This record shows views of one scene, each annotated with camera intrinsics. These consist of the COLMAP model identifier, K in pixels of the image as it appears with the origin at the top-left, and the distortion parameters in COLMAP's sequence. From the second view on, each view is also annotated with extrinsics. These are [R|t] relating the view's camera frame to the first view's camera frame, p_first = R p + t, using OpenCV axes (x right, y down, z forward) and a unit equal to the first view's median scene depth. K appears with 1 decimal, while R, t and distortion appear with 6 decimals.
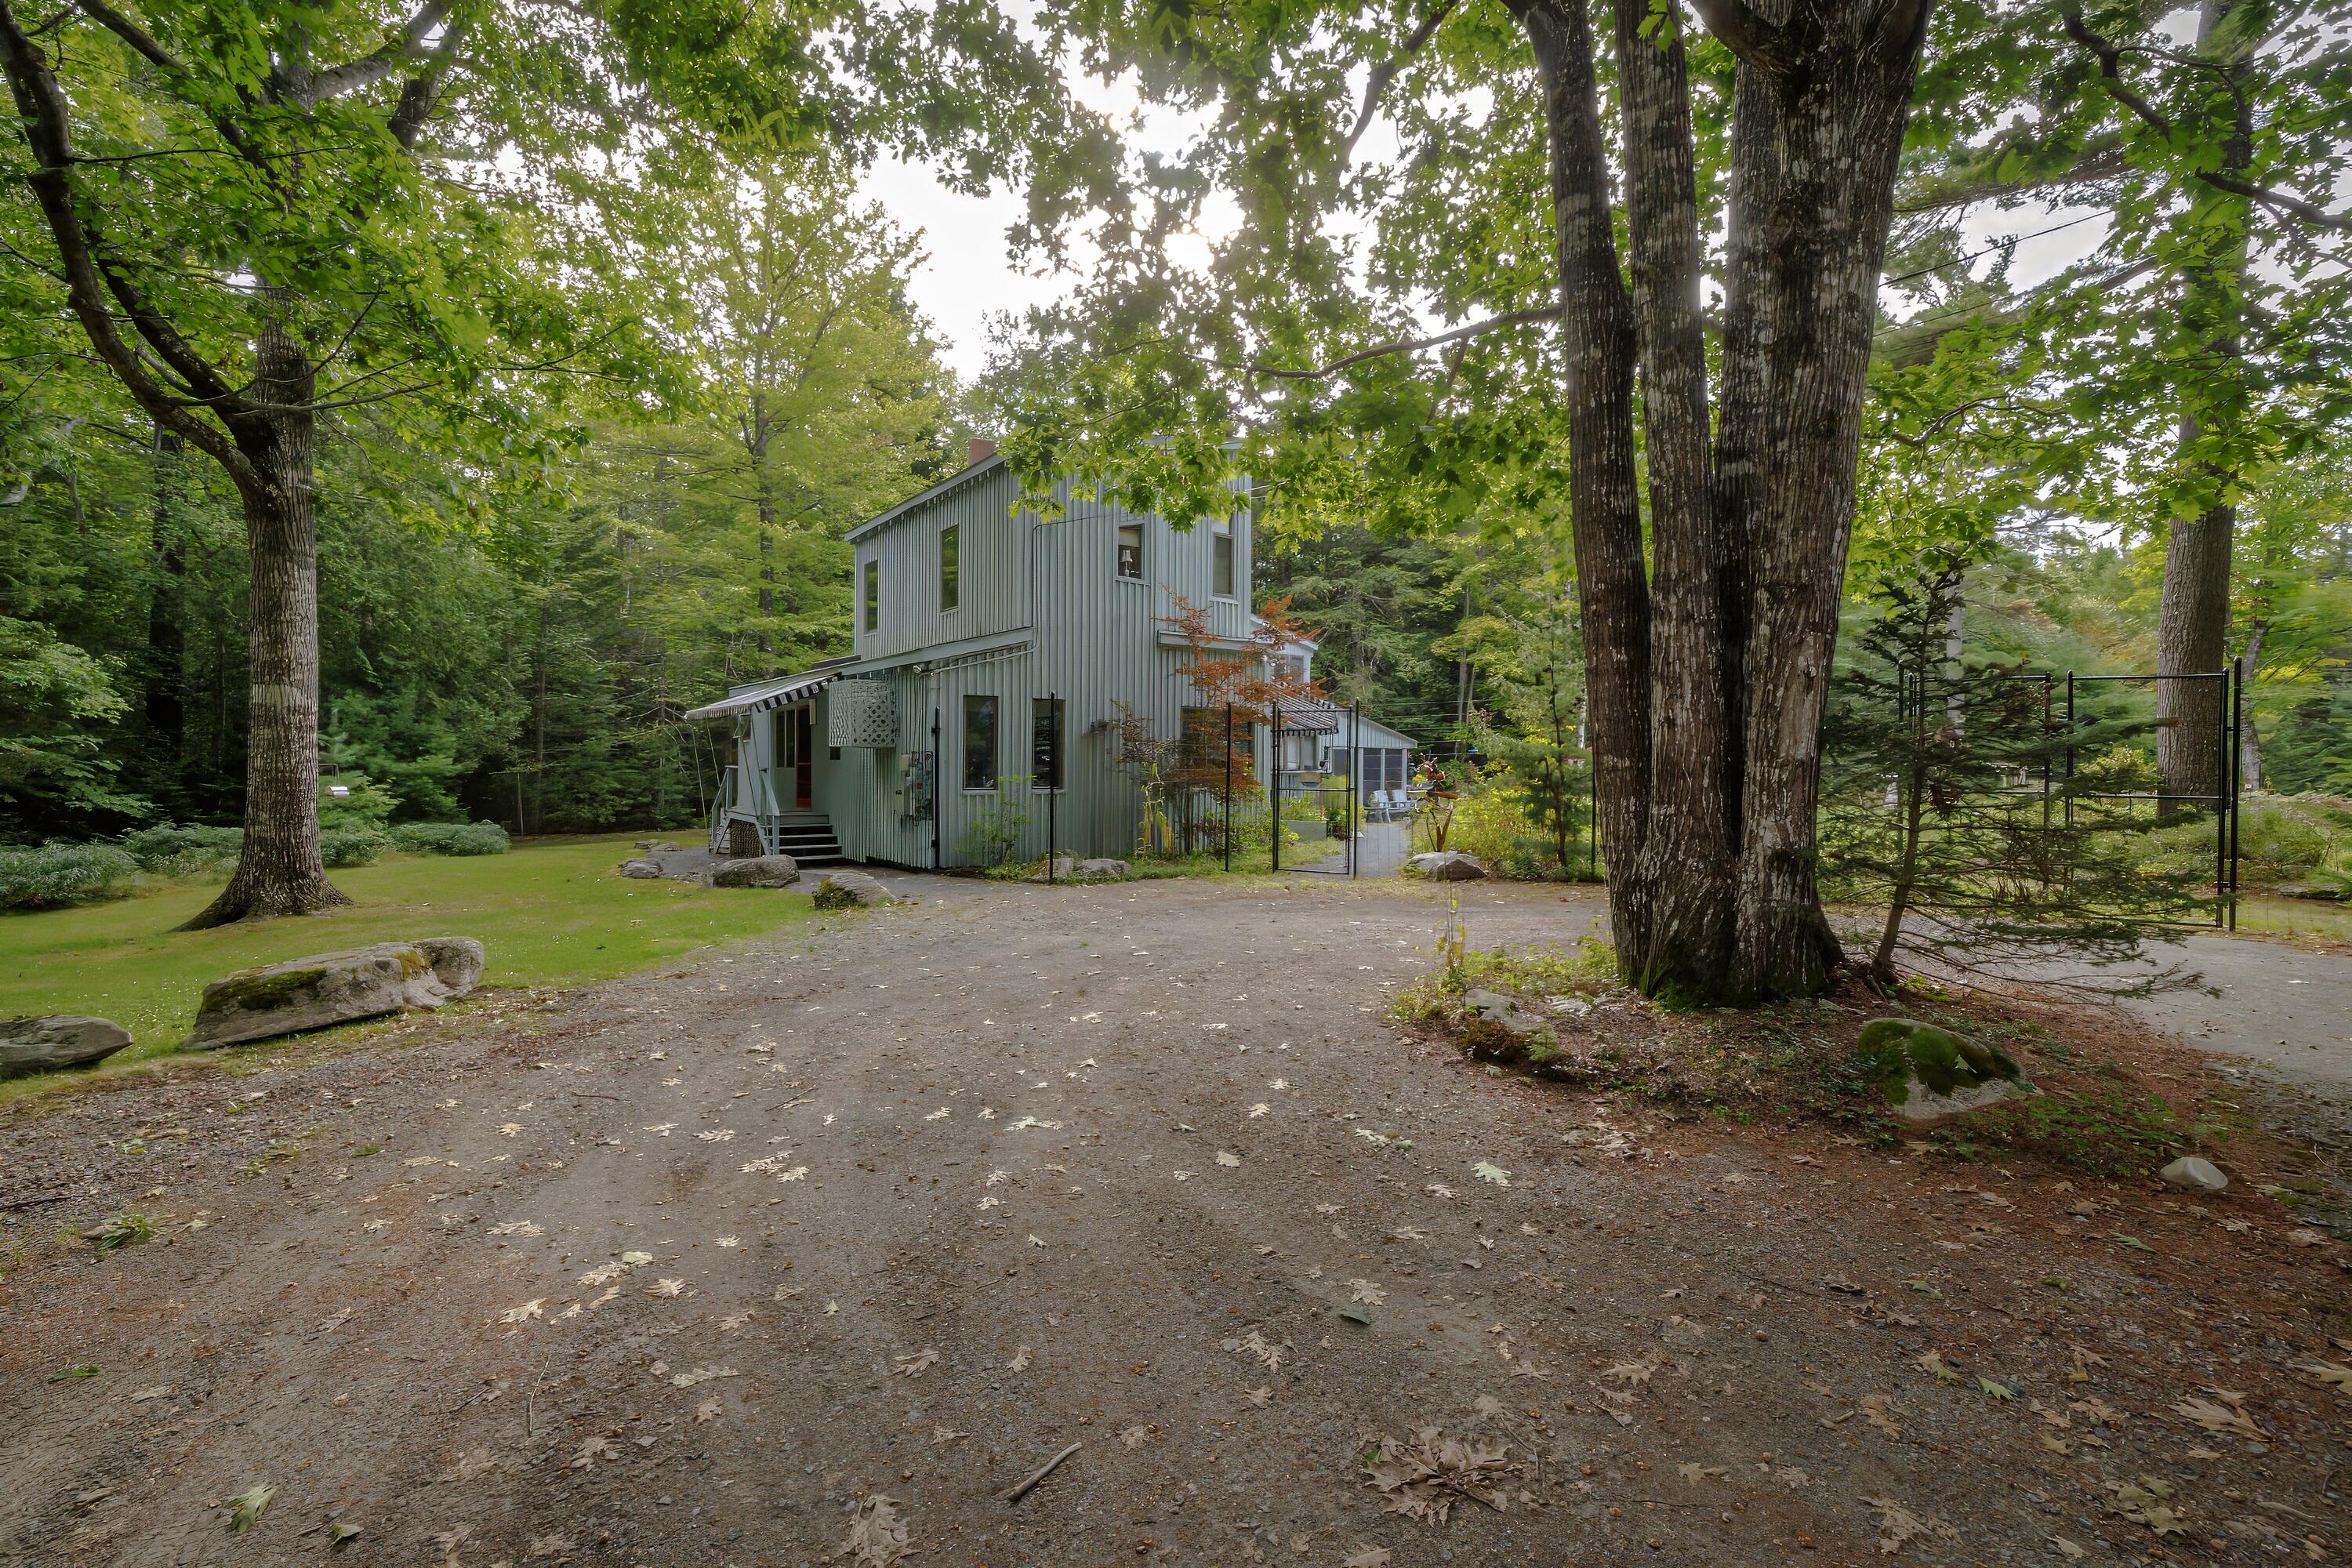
lens RADIAL K [[985.1, 0, 1181.1], [0, 985.1, 762.6], [0, 0, 1]] dist [0.002108, 0.000447]
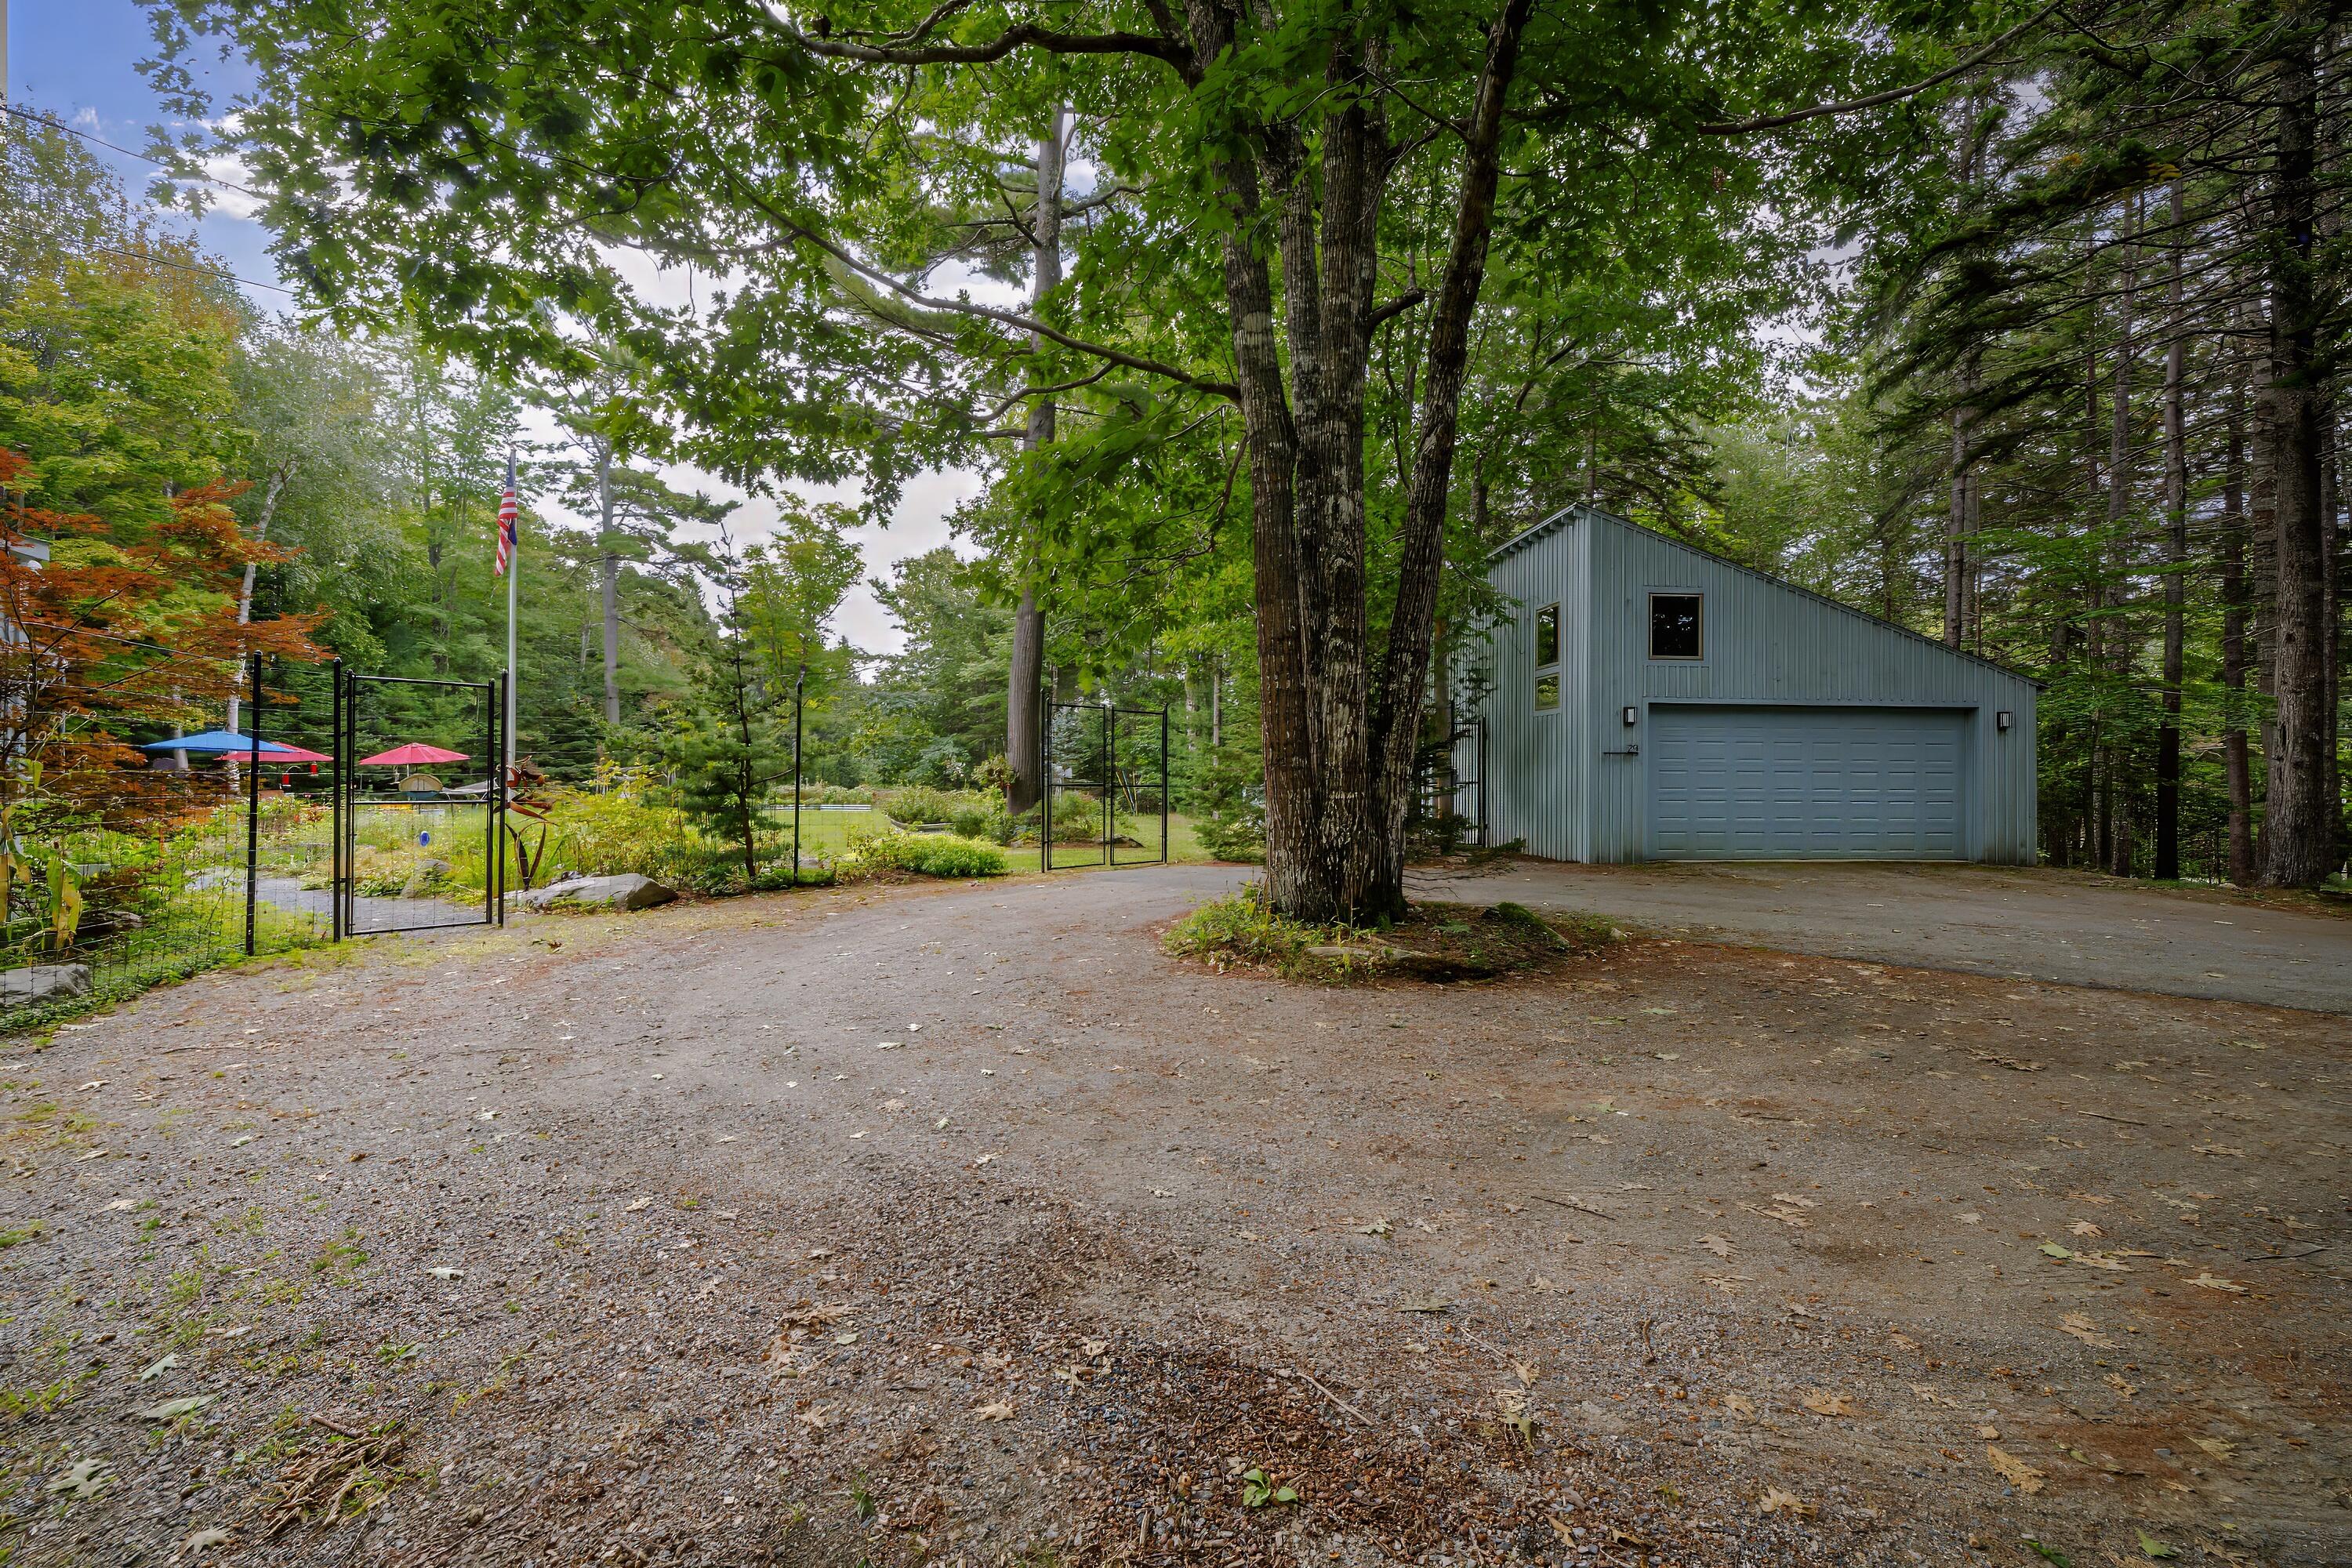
lens RADIAL K [[985.1, 0, 1181.1], [0, 985.1, 762.6], [0, 0, 1]] dist [0.002108, 0.000447]
pose [[0.257038, 0.003724, 0.966394, -0.302214], [0.000523, 0.999992, -0.003992, 0.003188], [-0.966401, 0.001532, 0.257034, 0.284236]]
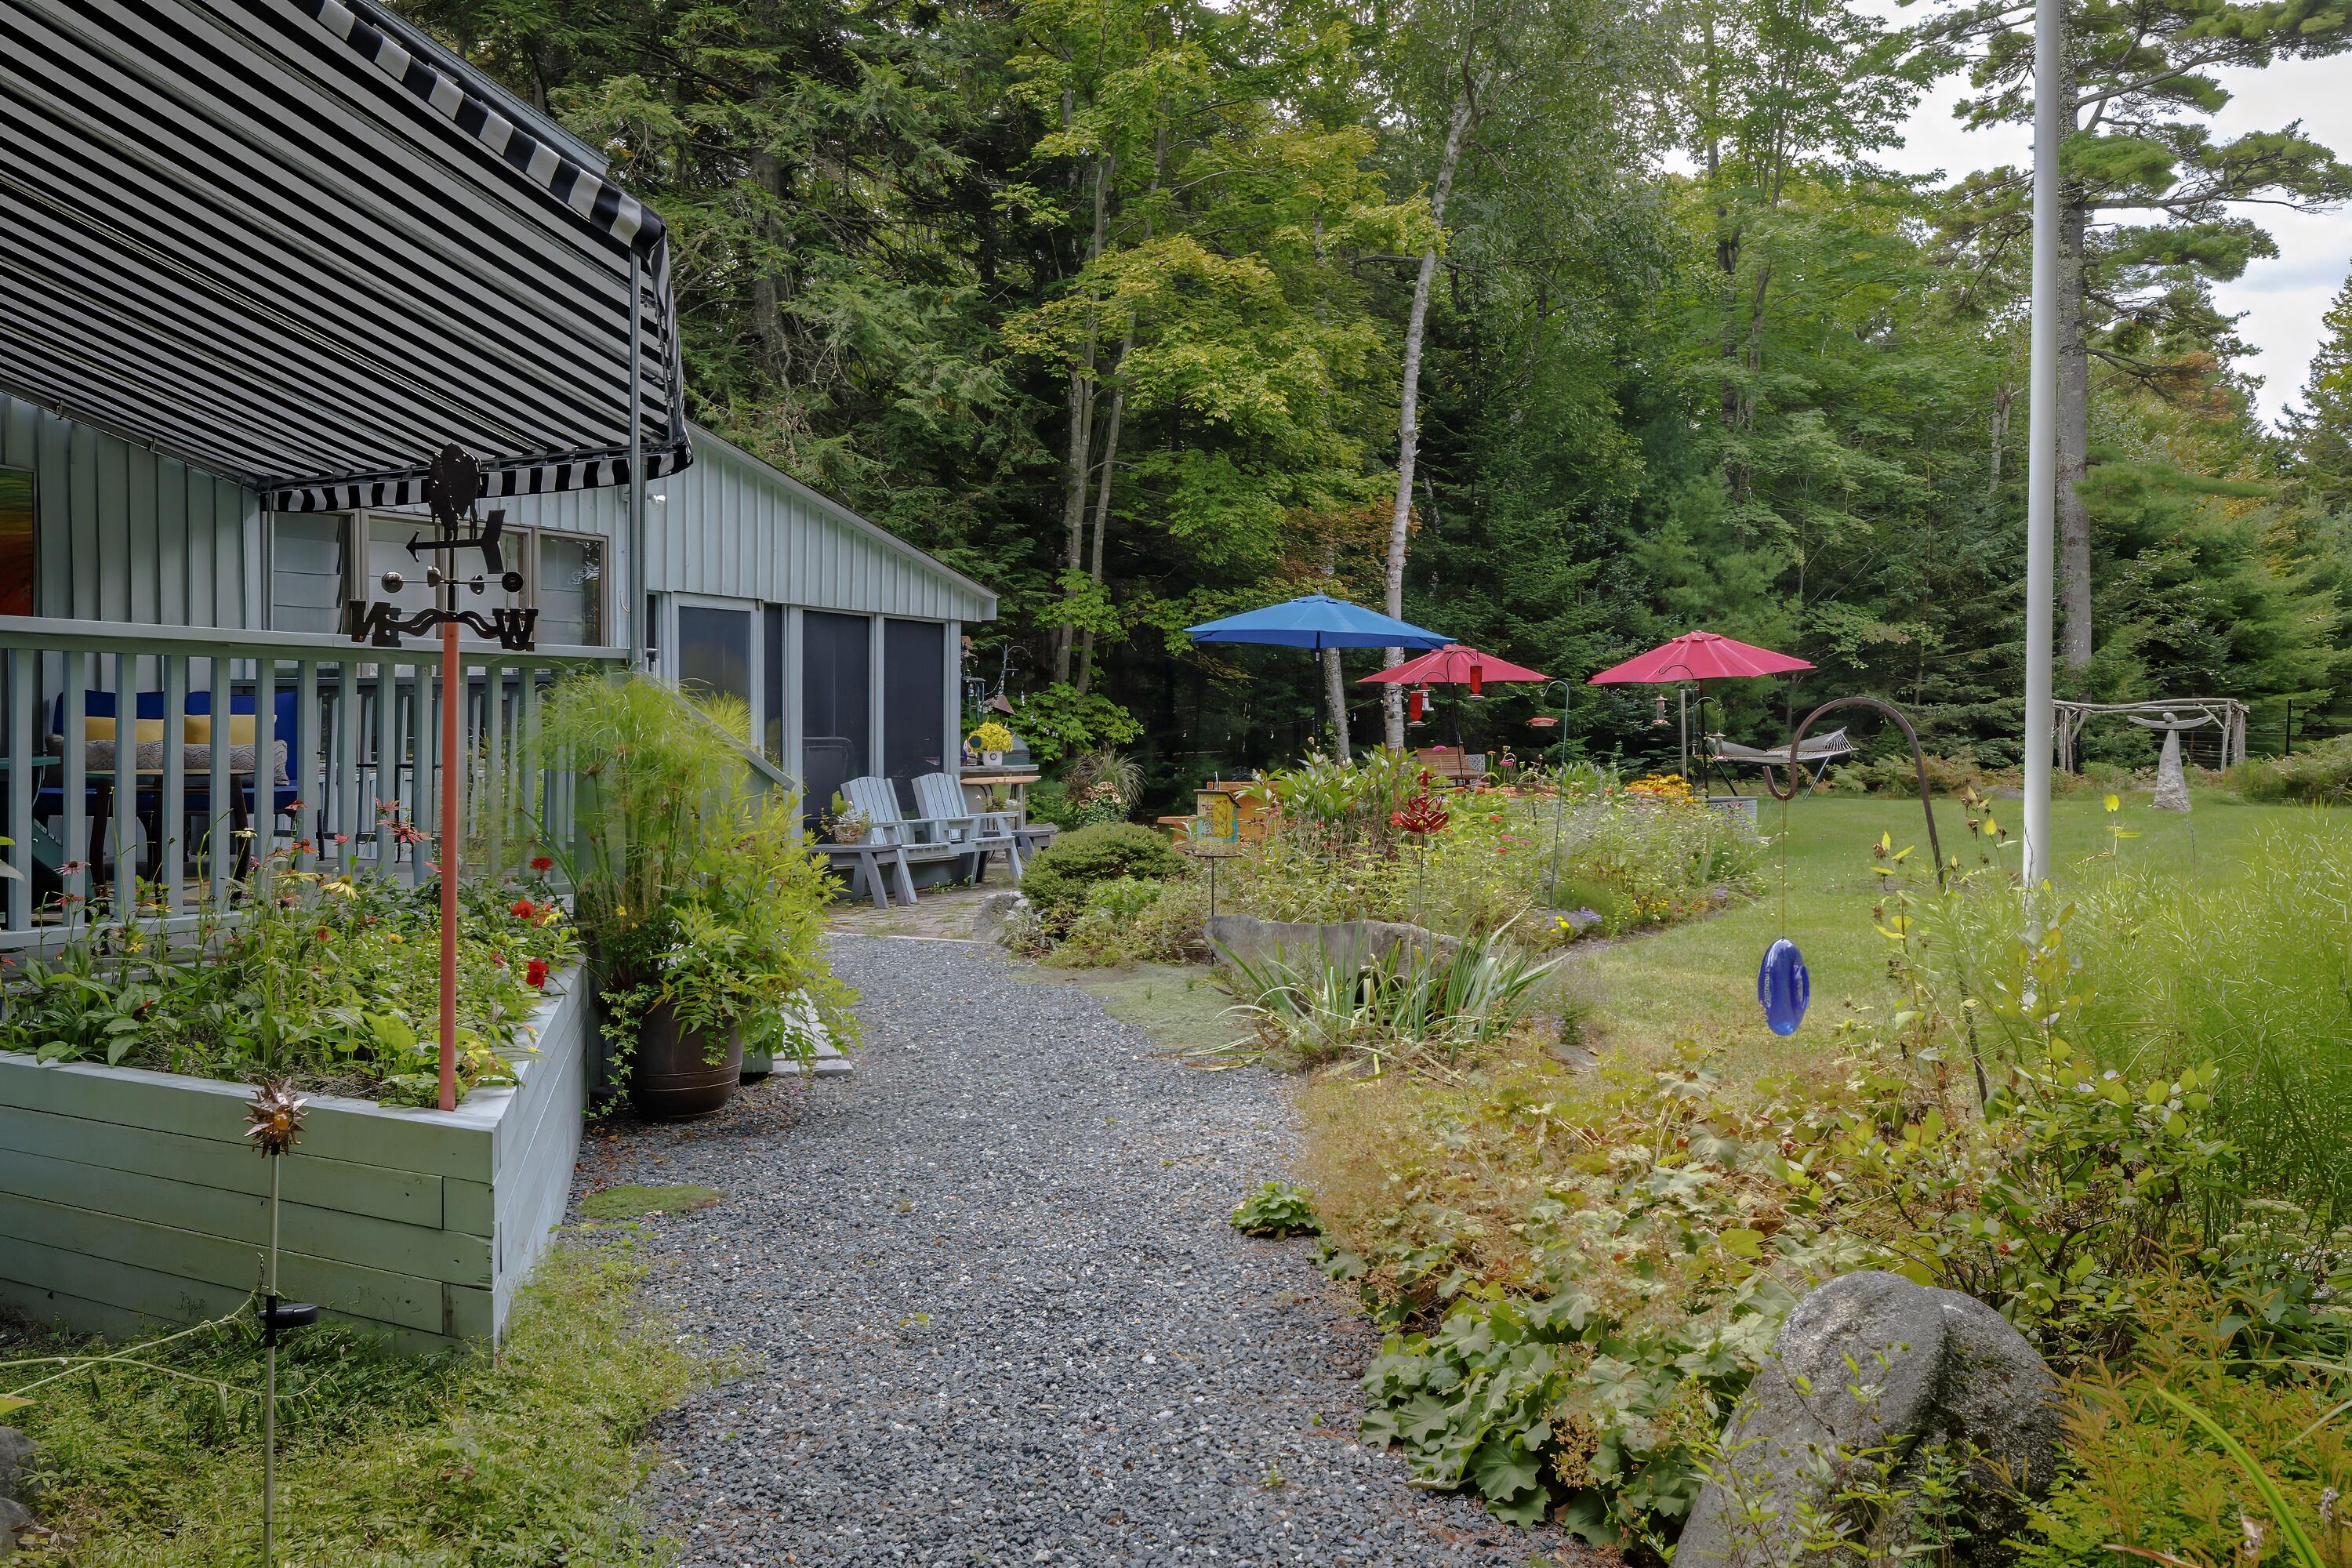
lens RADIAL K [[1916.6, 0, 1176.0], [0, 1916.6, 784.0], [0, 0, 1]] dist [-0.008095, 0.000372]
pose [[0.925017, -0.015656, 0.379603, 0.152036], [0.004721, 0.999547, 0.029719, 0.026778], [-0.379897, -0.025698, 0.924672, 0.892986]]
